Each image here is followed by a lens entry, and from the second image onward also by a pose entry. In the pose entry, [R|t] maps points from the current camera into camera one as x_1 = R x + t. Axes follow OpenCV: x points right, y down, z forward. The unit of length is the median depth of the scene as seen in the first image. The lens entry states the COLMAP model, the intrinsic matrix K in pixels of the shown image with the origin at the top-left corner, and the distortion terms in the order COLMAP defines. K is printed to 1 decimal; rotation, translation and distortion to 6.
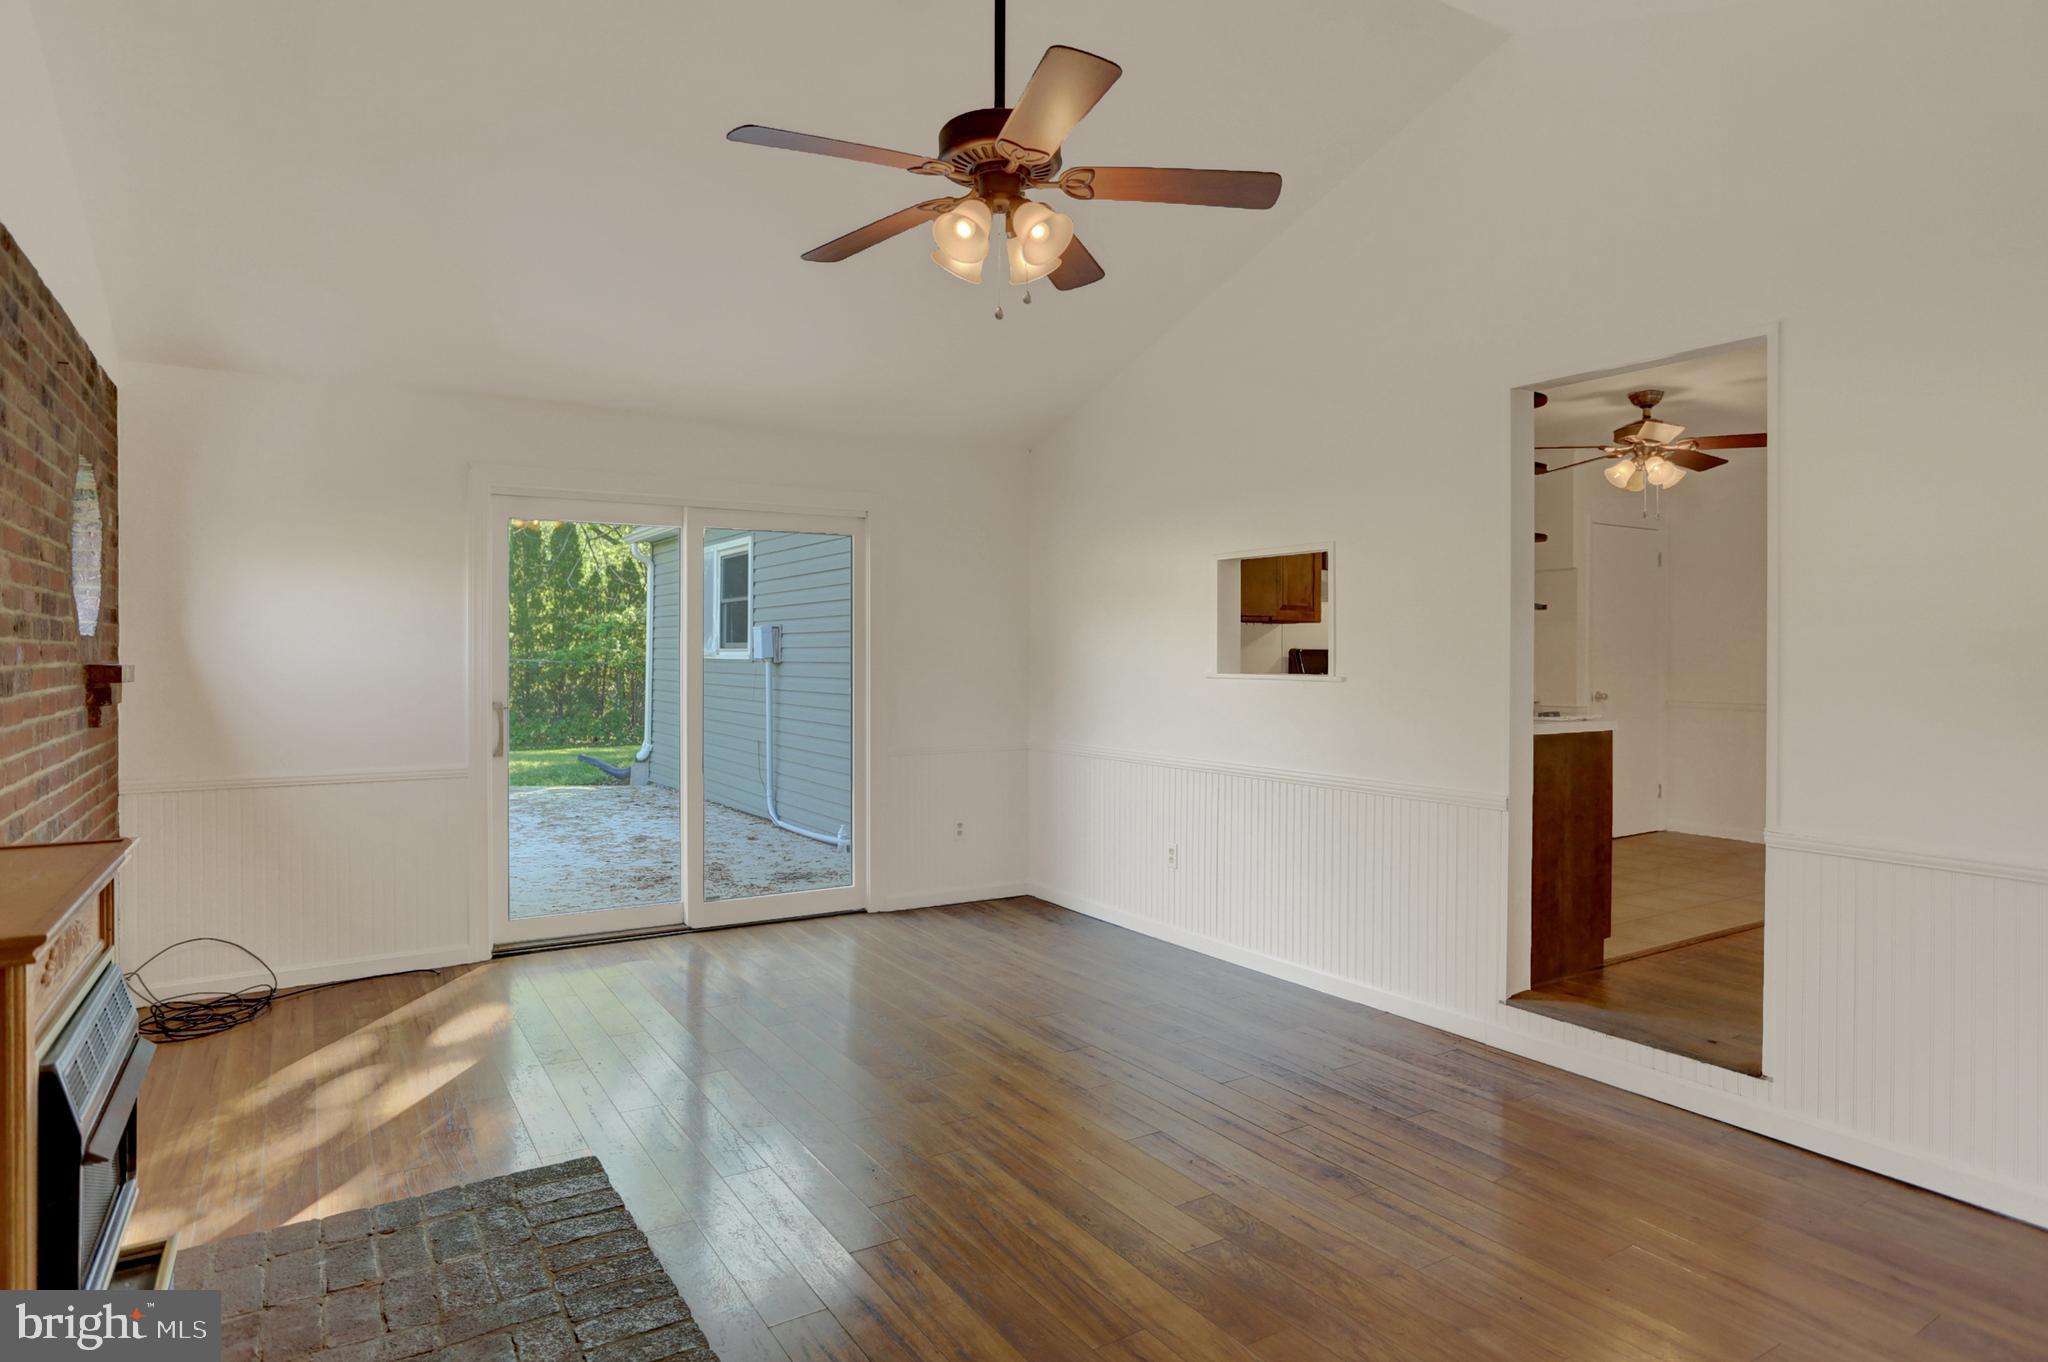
lens RADIAL K [[1168.3, 0, 1023.9], [0, 1168.3, 675.7], [0, 0, 1]] dist [-0.001478, 0.000276]
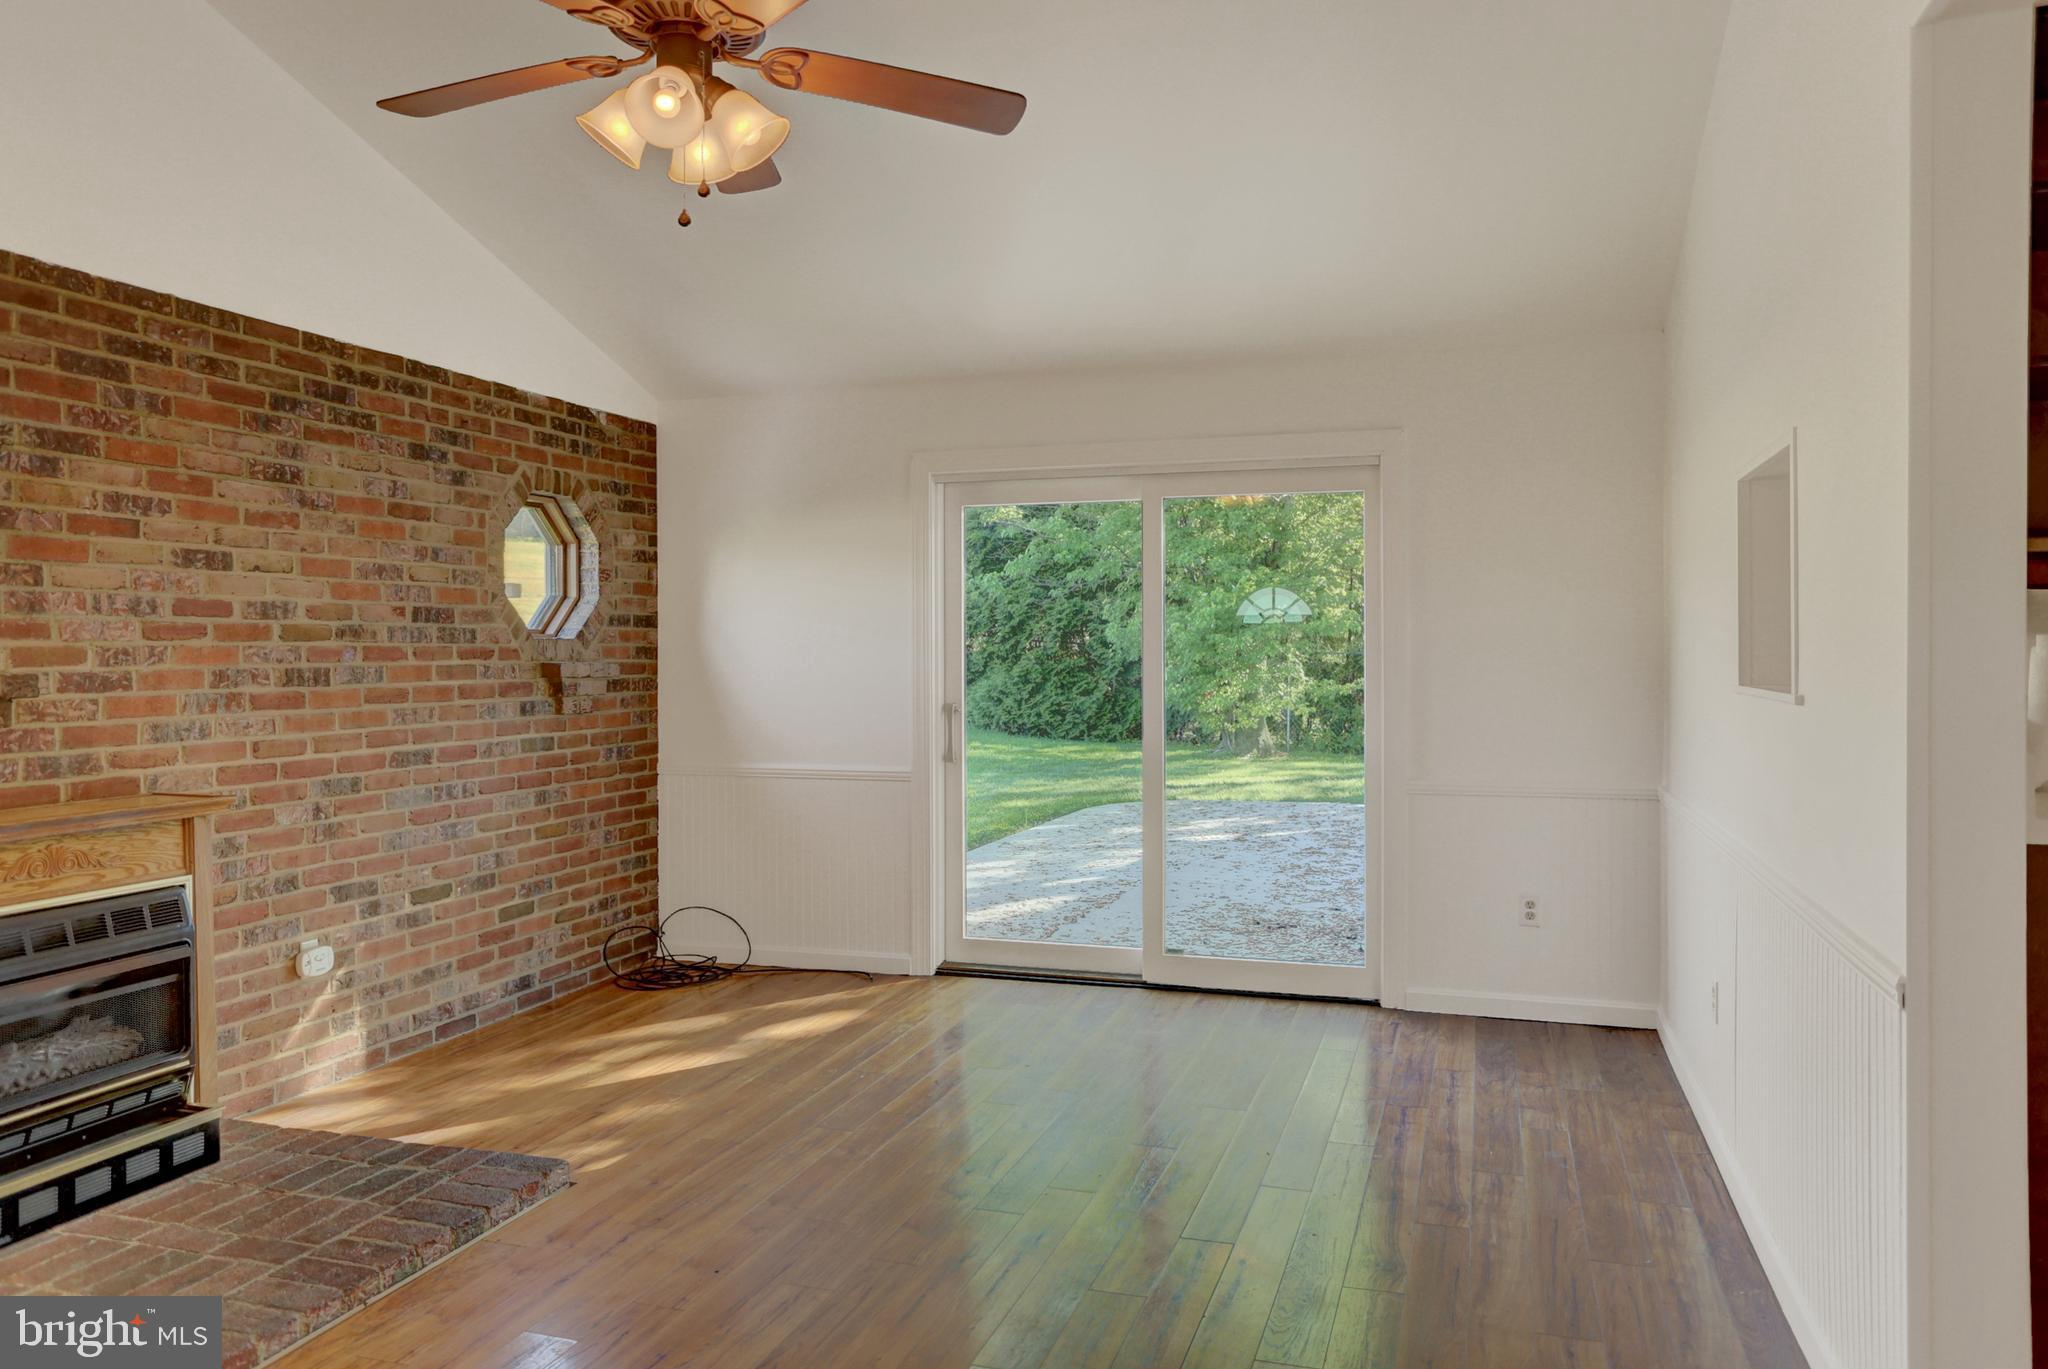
lens RADIAL K [[1429.3, 0, 1020.1], [0, 1429.3, 678.9], [0, 0, 1]] dist [-0.013424, -0.001277]
pose [[0.643190, 0.010630, -0.765633, 0.482094], [-0.009135, 0.999939, 0.006209, -0.005183], [0.765652, 0.003001, 0.643248, 0.313017]]
